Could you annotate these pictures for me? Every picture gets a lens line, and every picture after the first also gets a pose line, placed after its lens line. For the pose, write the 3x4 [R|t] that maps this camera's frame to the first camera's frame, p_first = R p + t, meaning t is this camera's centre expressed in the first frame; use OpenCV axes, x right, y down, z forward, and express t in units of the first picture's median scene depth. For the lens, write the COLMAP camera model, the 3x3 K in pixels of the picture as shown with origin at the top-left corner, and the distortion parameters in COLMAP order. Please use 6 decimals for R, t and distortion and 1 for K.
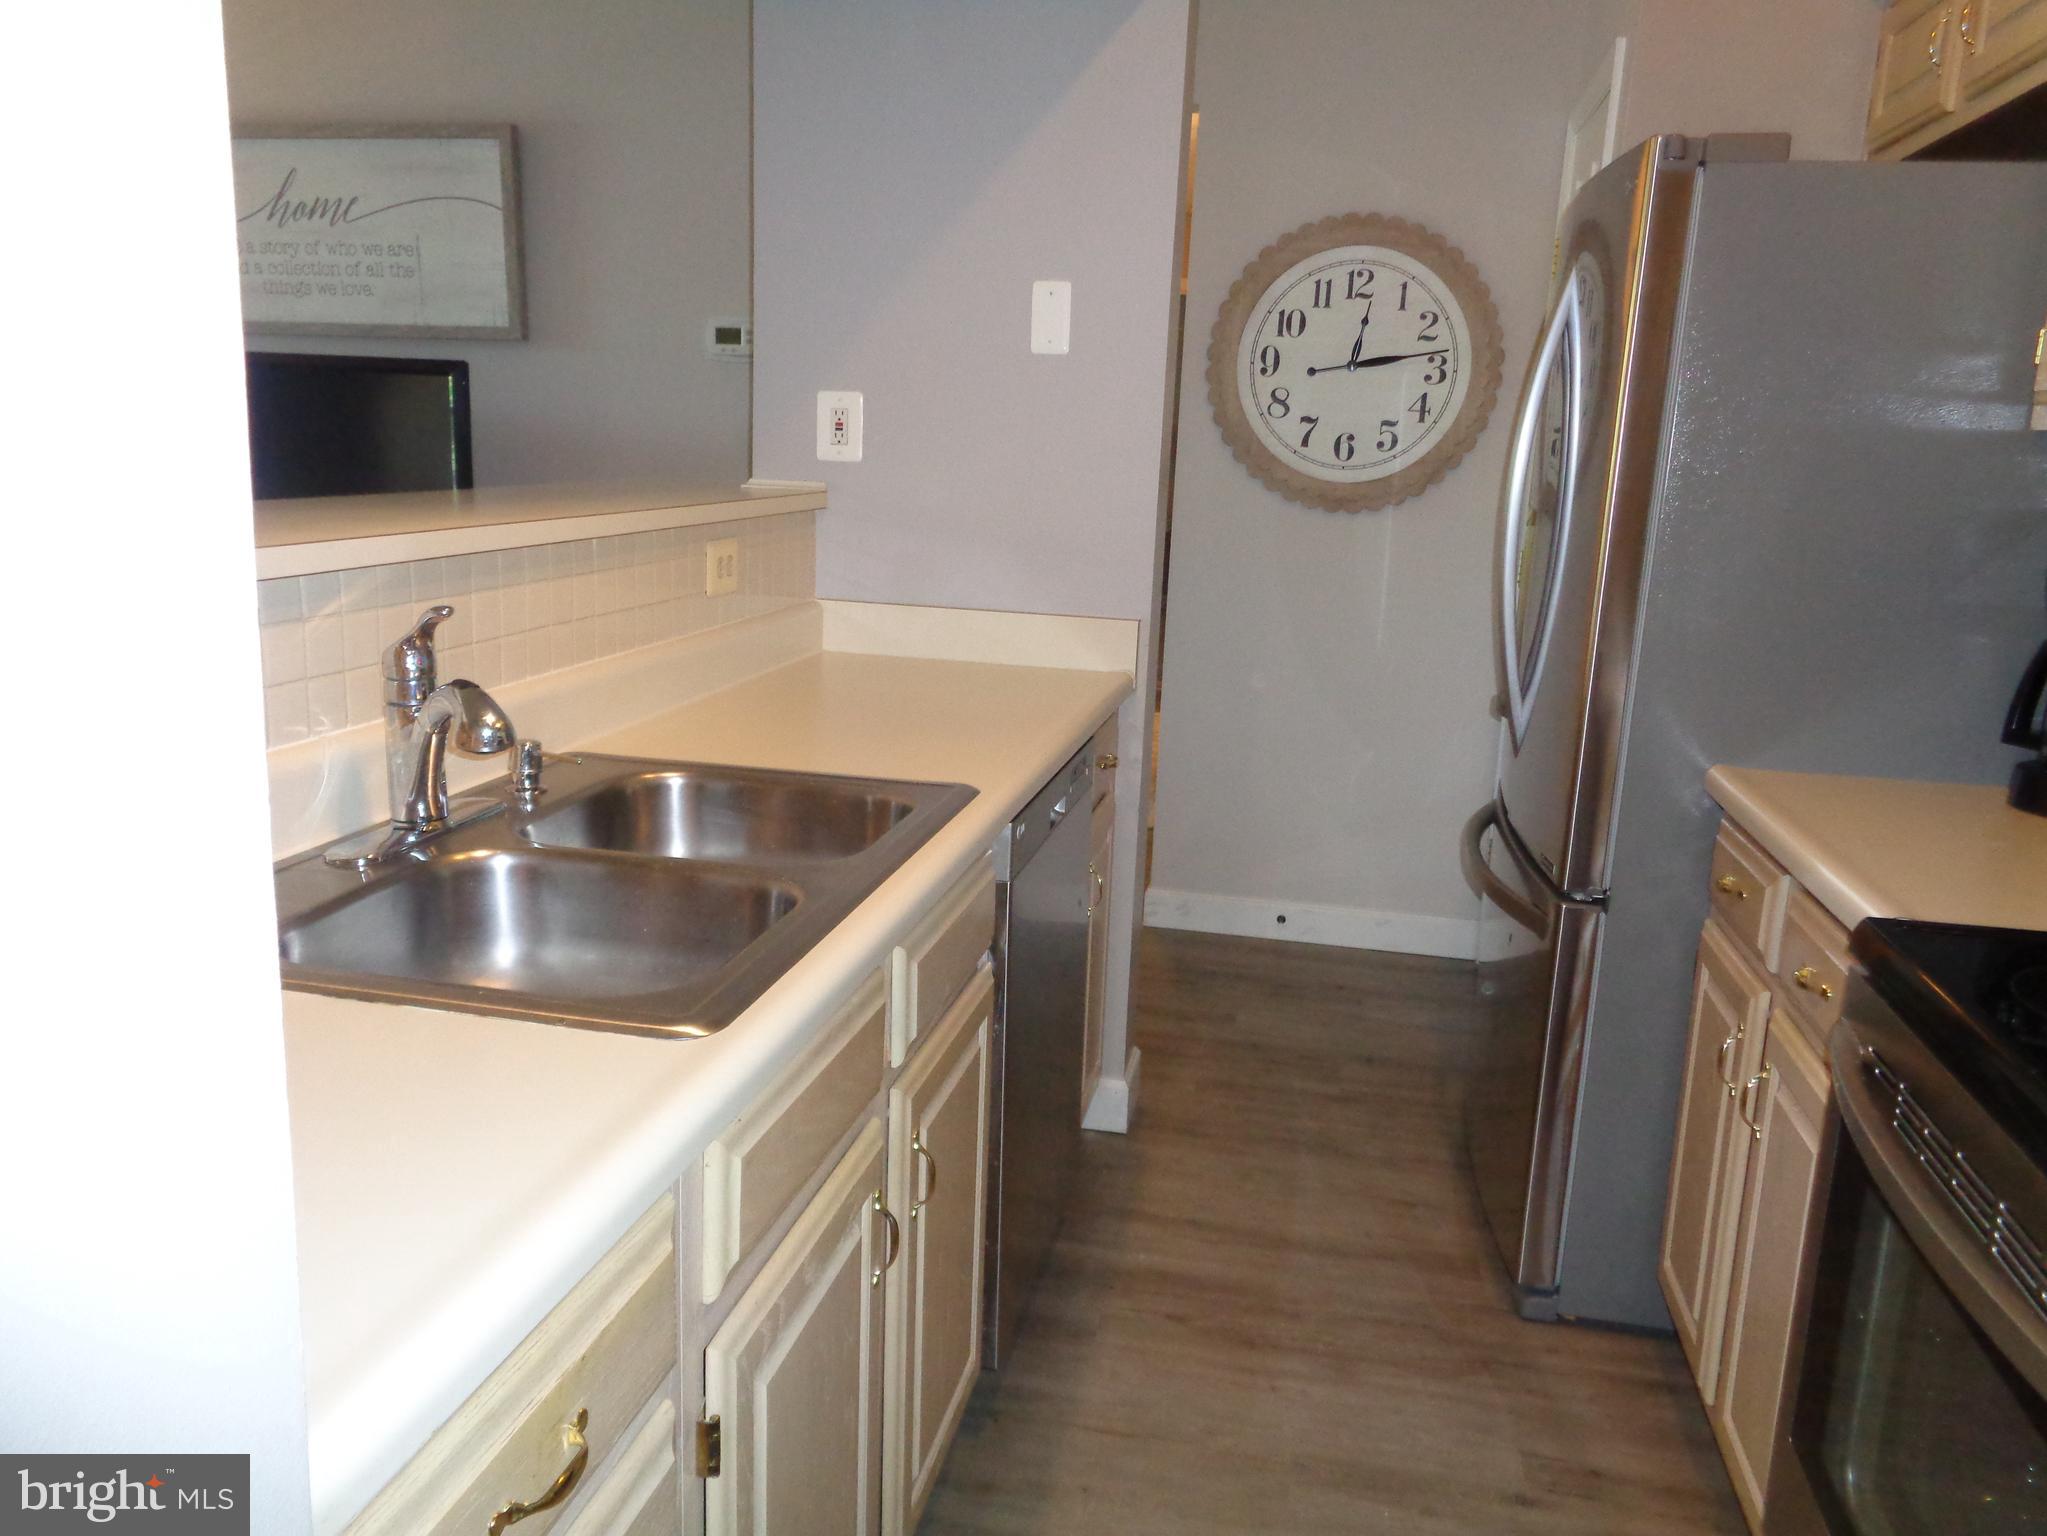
lens RADIAL K [[1532.2, 0, 1026.1], [0, 1532.2, 762.5], [0, 0, 1]] dist [0.010989, -0.008635]
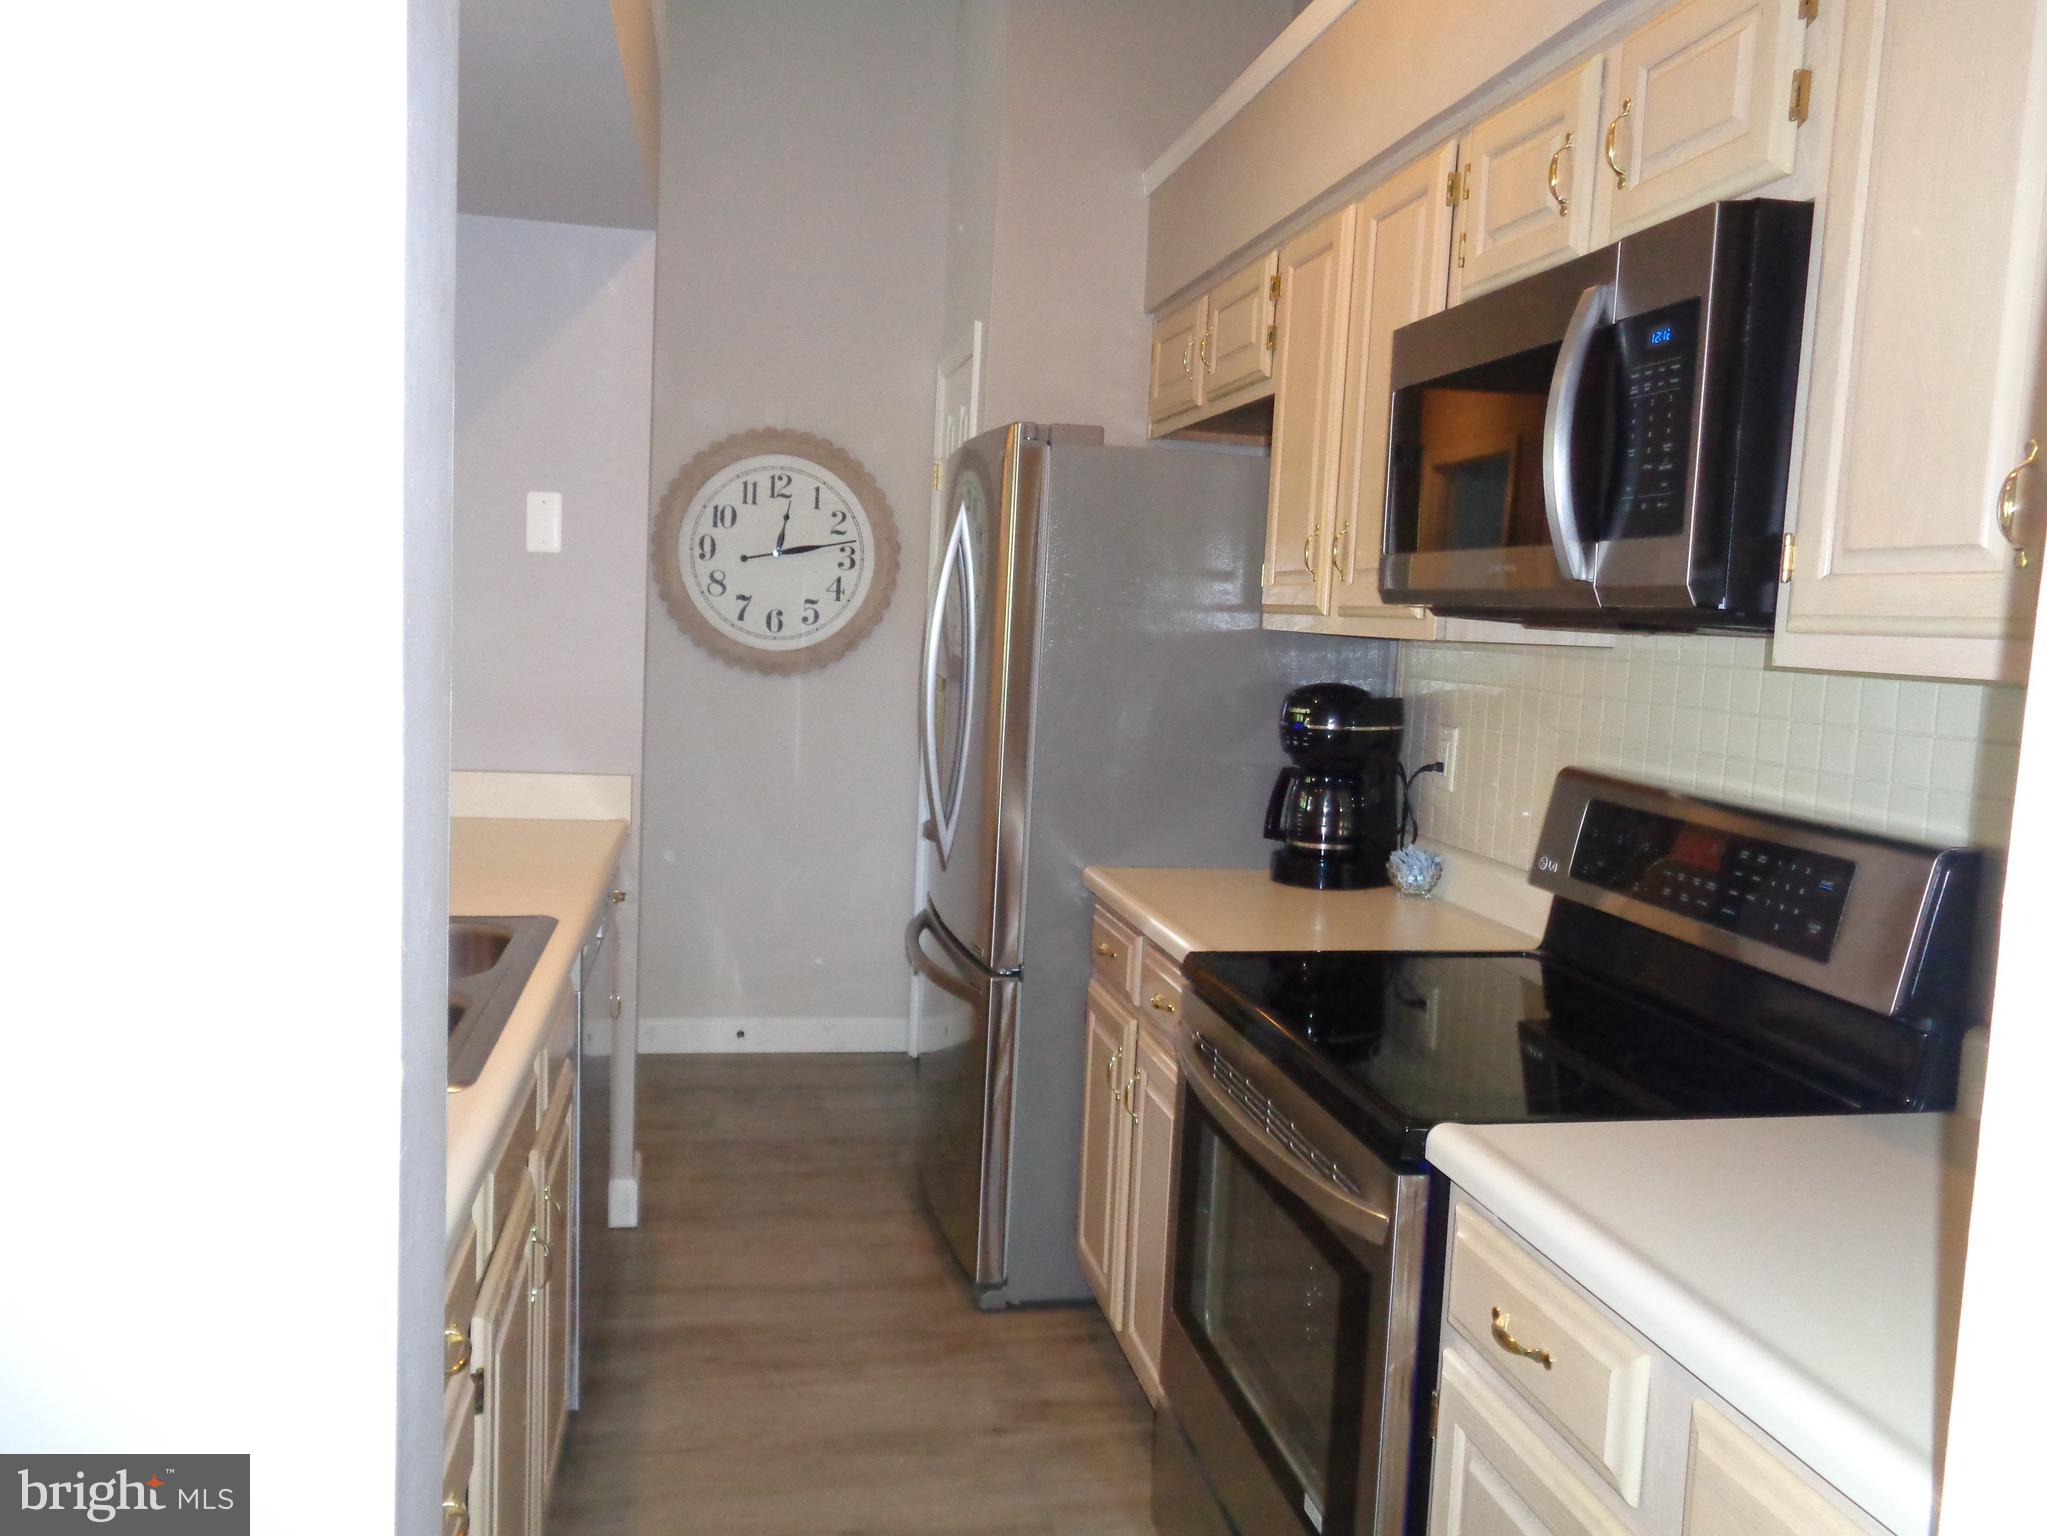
lens RADIAL K [[1534.3, 0, 1018.1], [0, 1534.3, 763.8], [0, 0, 1]] dist [-0.001065, 0.009046]
pose [[0.923512, -0.035373, 0.381934, -0.074149], [0.070320, 0.994476, -0.077928, 0.007564], [-0.377068, 0.098825, 0.920898, -0.142776]]
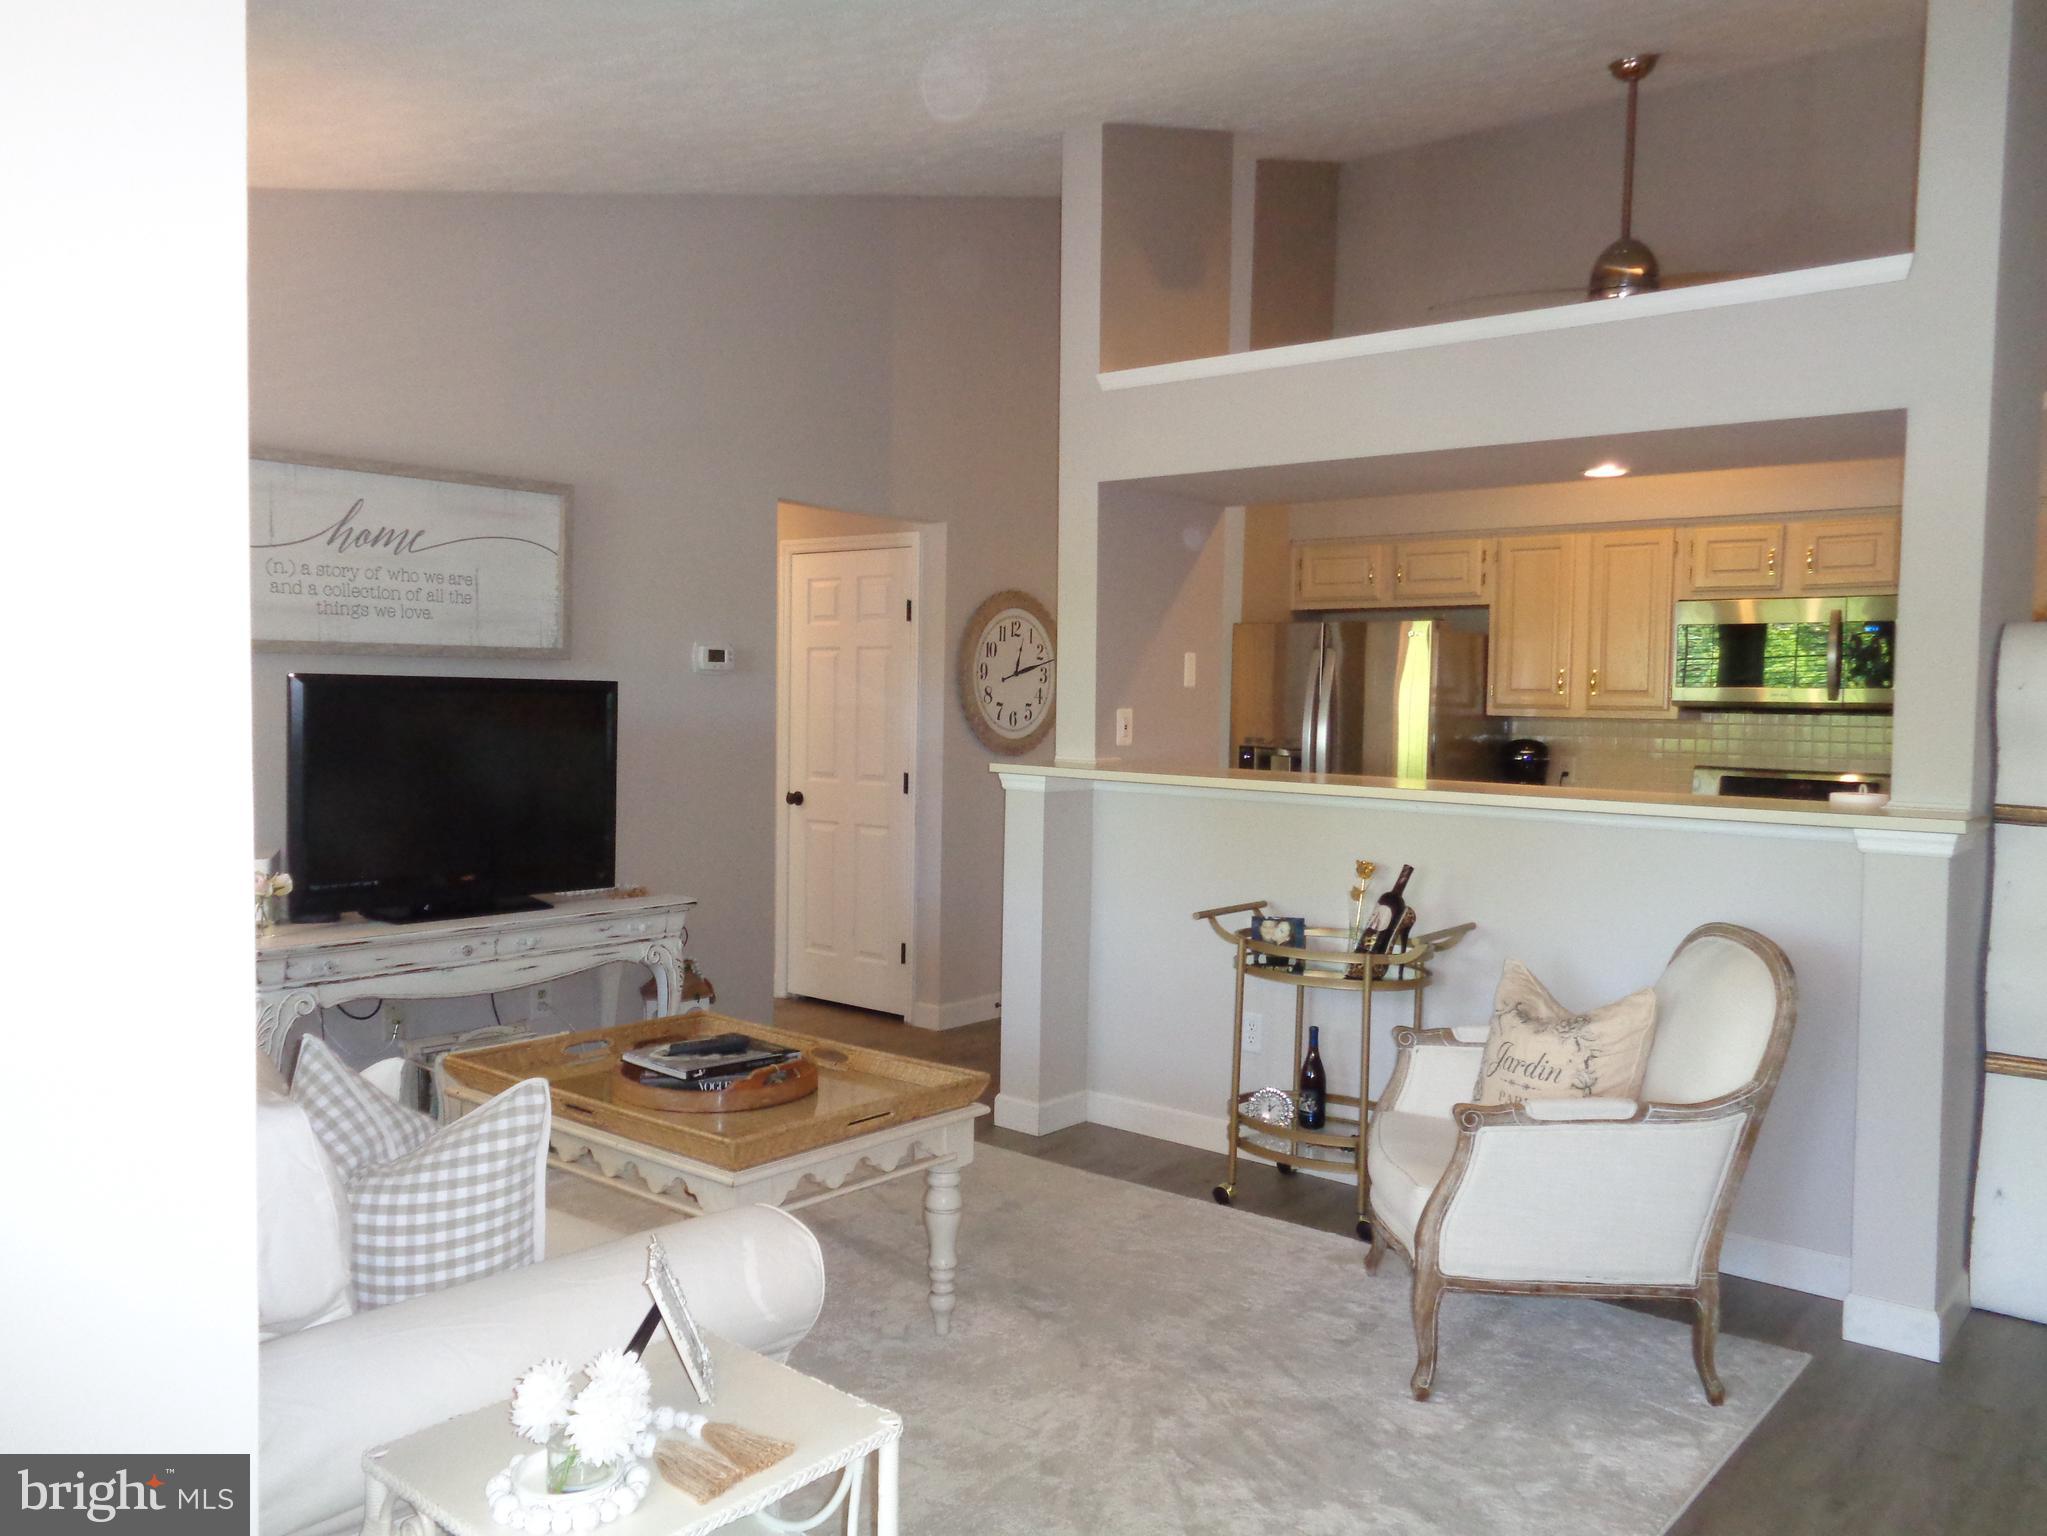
lens RADIAL K [[1548.6, 0, 1023.5], [0, 1548.6, 768.0], [0, 0, 1]] dist [0.031577, -0.069939]
pose [[0.468223, -0.074217, 0.880488, -1.366576], [0.188708, 0.981876, -0.017588, -0.120811], [-0.863225, 0.174390, 0.473742, 0.172217]]
